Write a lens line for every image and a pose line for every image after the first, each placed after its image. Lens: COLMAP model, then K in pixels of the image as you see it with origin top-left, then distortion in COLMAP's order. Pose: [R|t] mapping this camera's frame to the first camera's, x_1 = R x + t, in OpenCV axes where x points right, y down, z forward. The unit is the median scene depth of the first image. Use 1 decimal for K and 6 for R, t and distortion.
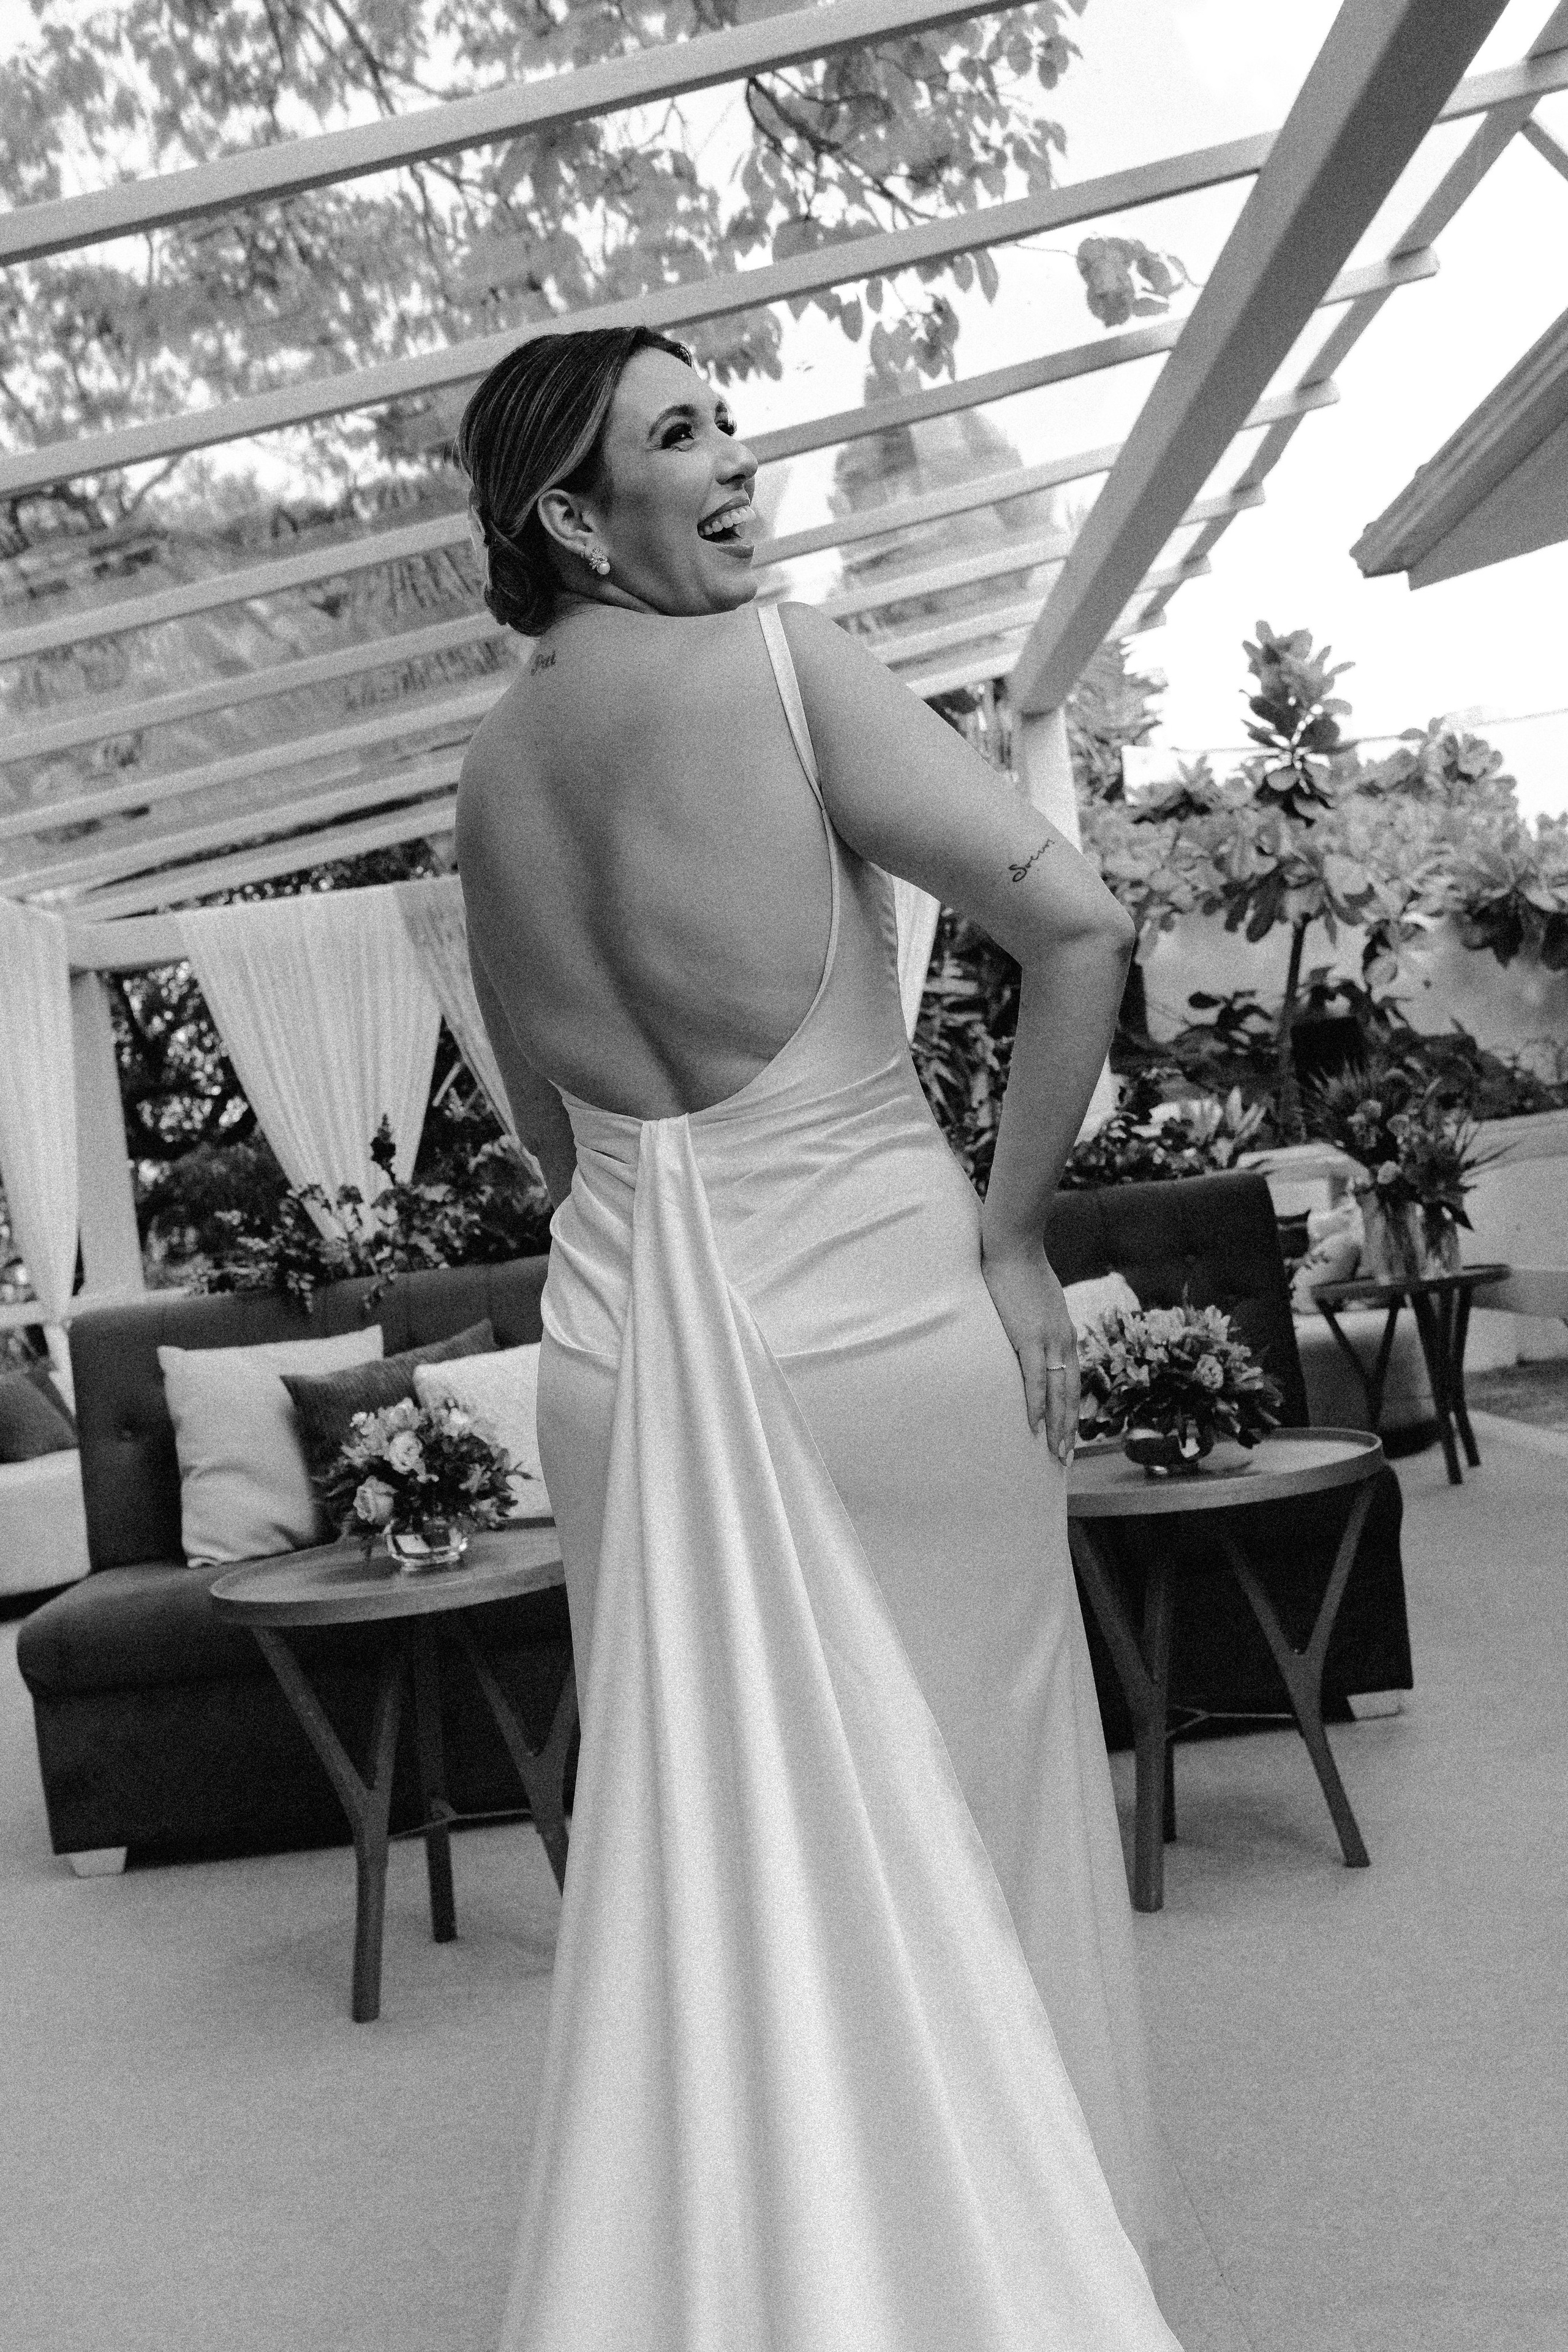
lens RADIAL K [[2194.5, 0, 784.0], [0, 2194.5, 1176.0], [0, 0, 1]] dist [-0.012293, -0.003186]
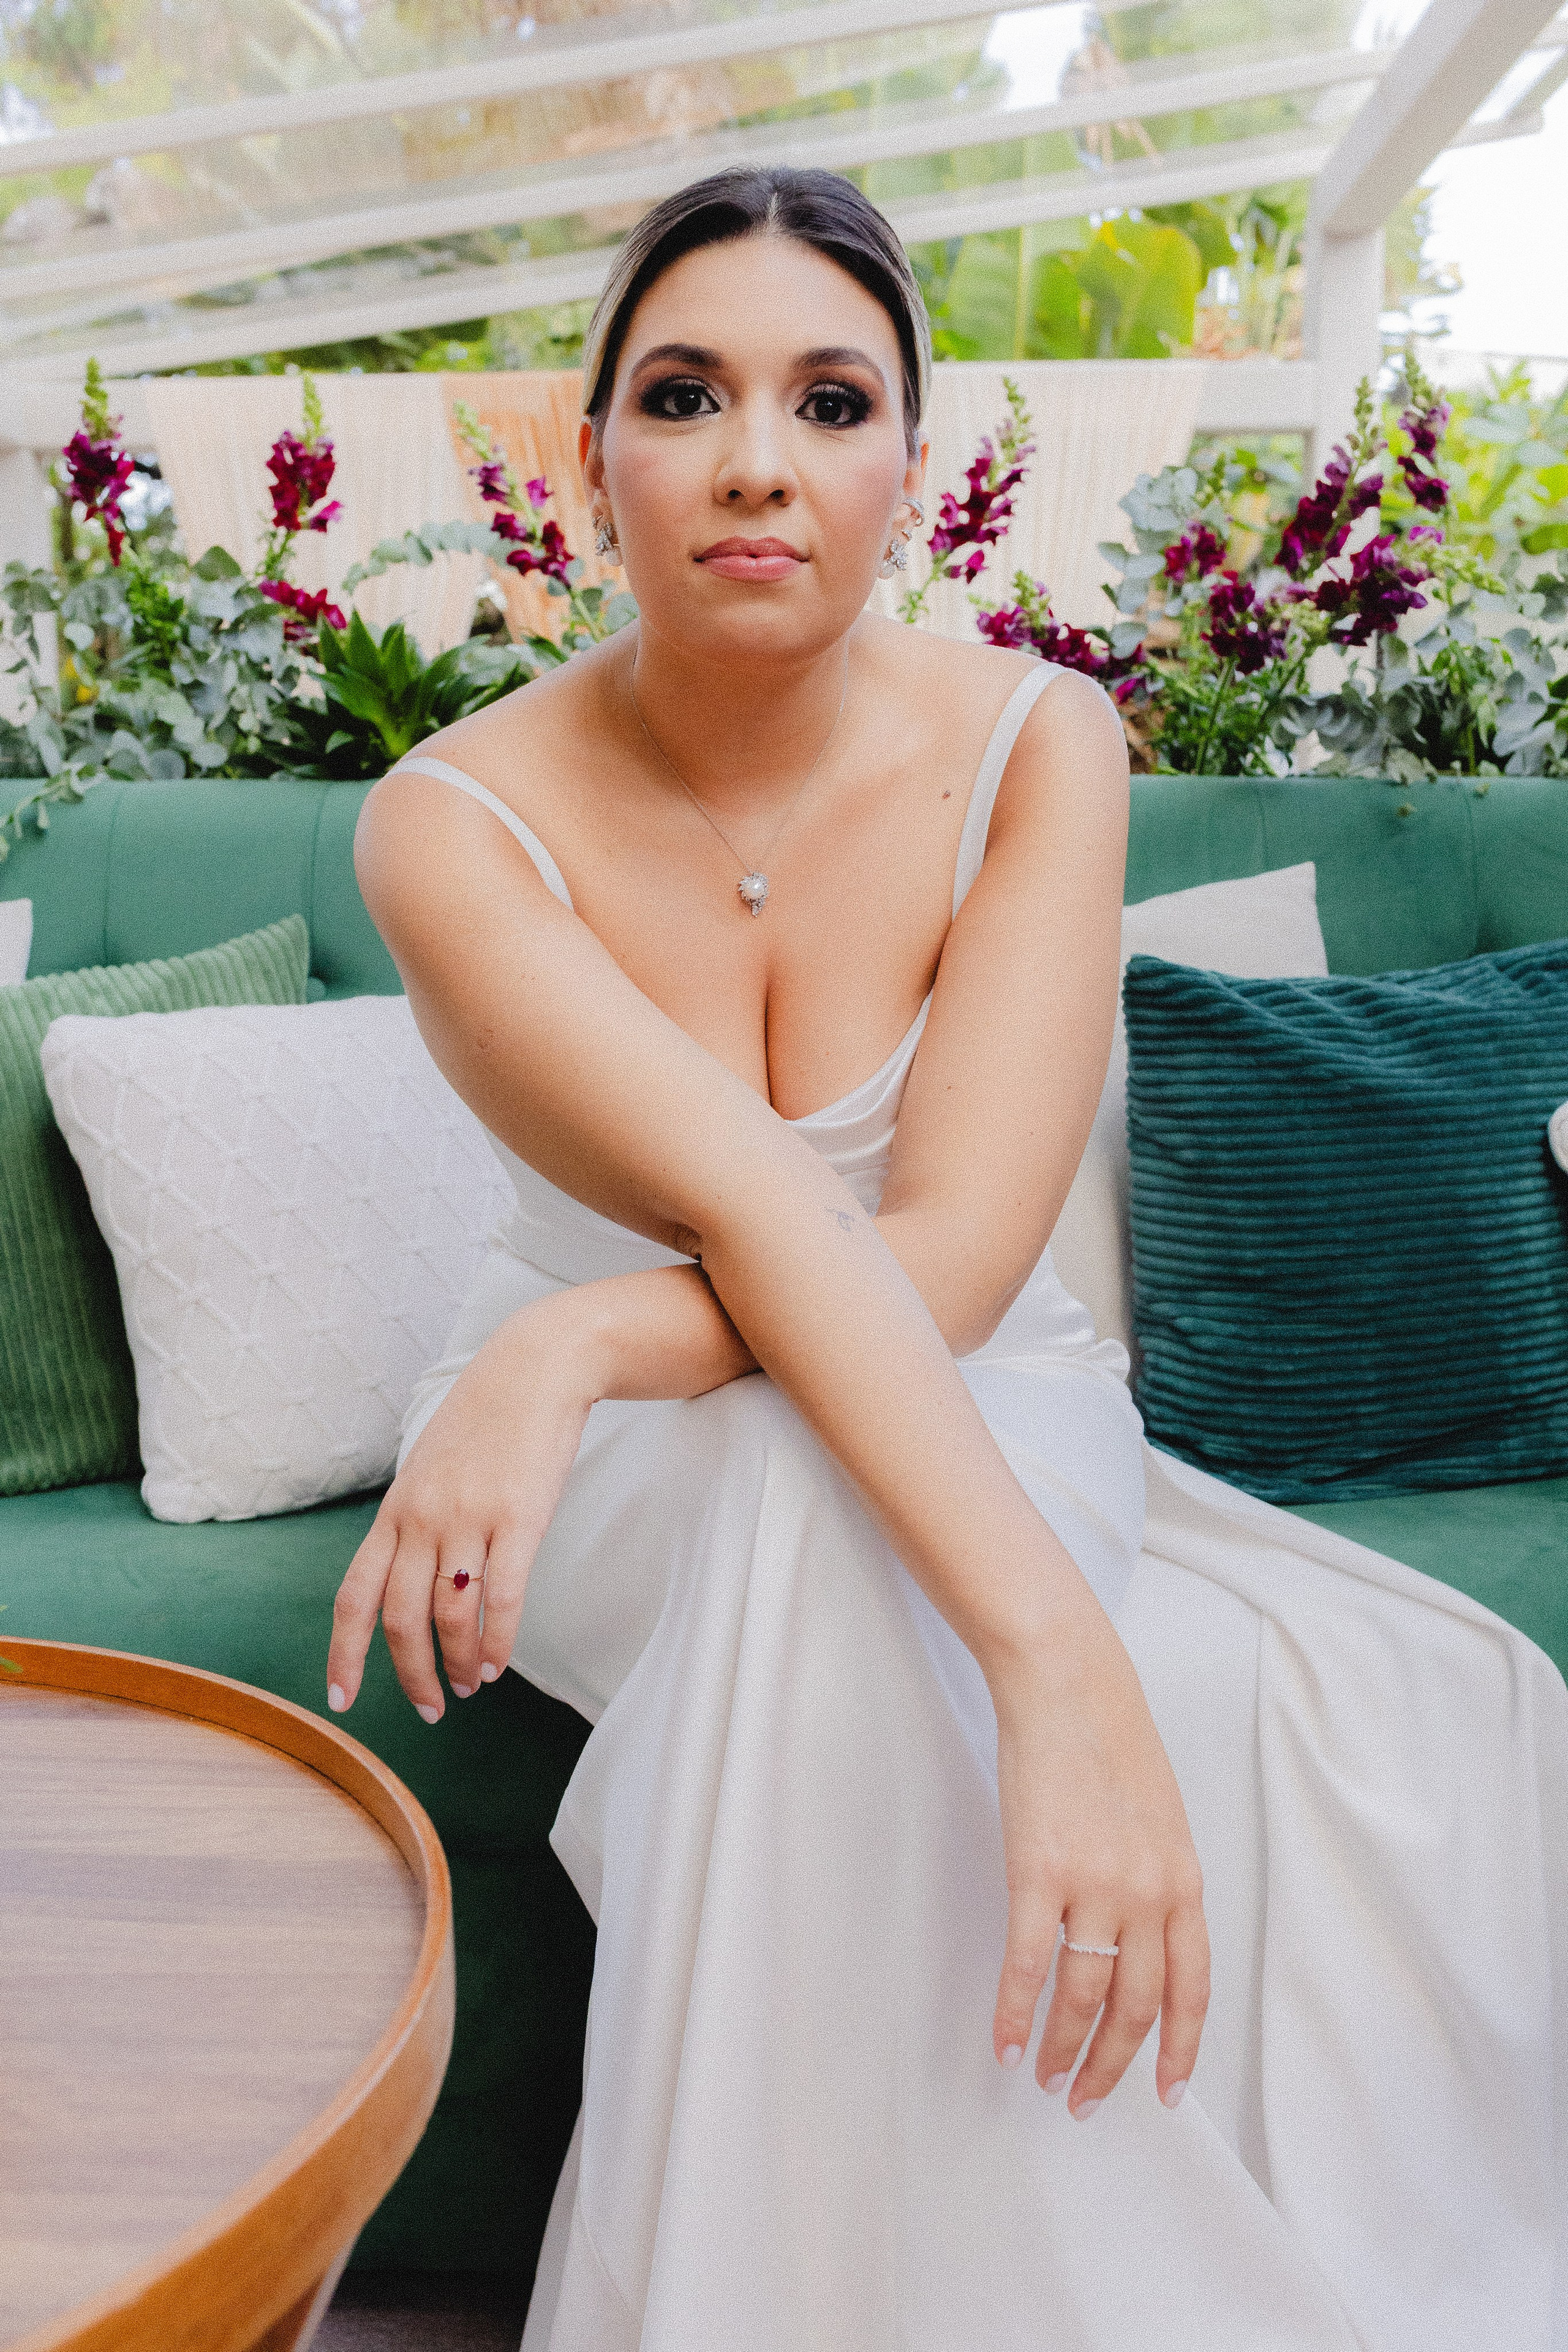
lens RADIAL K [[2194.5, 0, 784.0], [0, 2194.5, 1176.0], [0, 0, 1]] dist [-0.012293, -0.003186]
pose [[0.992026, 0.124459, -0.019853, -0.014456], [-0.120752, 0.983713, 0.133147, 0.018860], [0.036101, -0.129688, 0.990897, 0.240864]]
